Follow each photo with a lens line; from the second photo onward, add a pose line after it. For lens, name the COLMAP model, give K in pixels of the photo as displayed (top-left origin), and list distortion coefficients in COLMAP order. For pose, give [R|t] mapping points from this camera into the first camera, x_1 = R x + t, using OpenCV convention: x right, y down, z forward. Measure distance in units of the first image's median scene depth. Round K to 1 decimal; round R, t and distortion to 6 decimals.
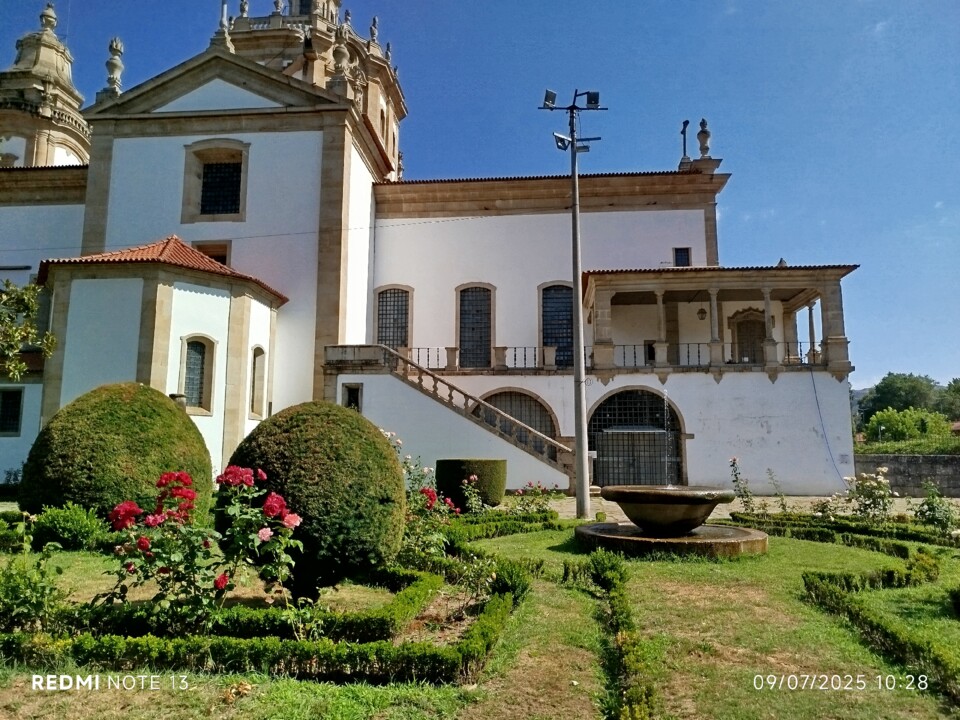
lens RADIAL K [[682.2, 0, 480.0], [0, 682.2, 360.0], [0, 0, 1]] dist [0.005357, 0.006319]
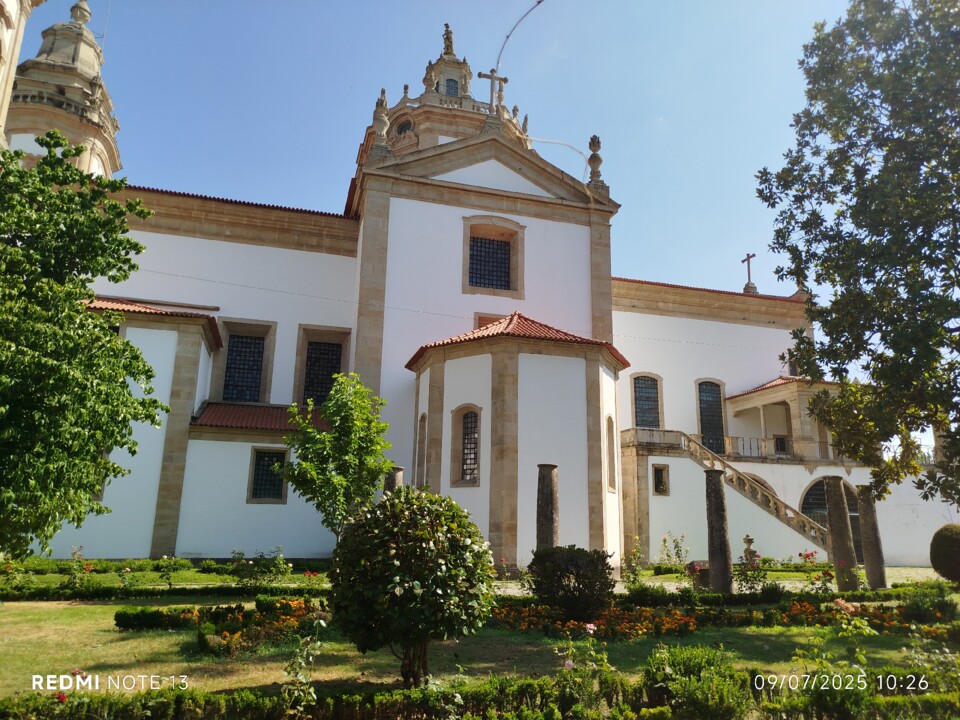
lens RADIAL K [[682.2, 0, 480.0], [0, 682.2, 360.0], [0, 0, 1]] dist [0.005357, 0.006319]
pose [[0.929610, 0.099915, 0.354742, -0.742567], [-0.066402, 0.992205, -0.105452, 0.002293], [-0.362513, 0.074473, 0.928998, 0.065002]]
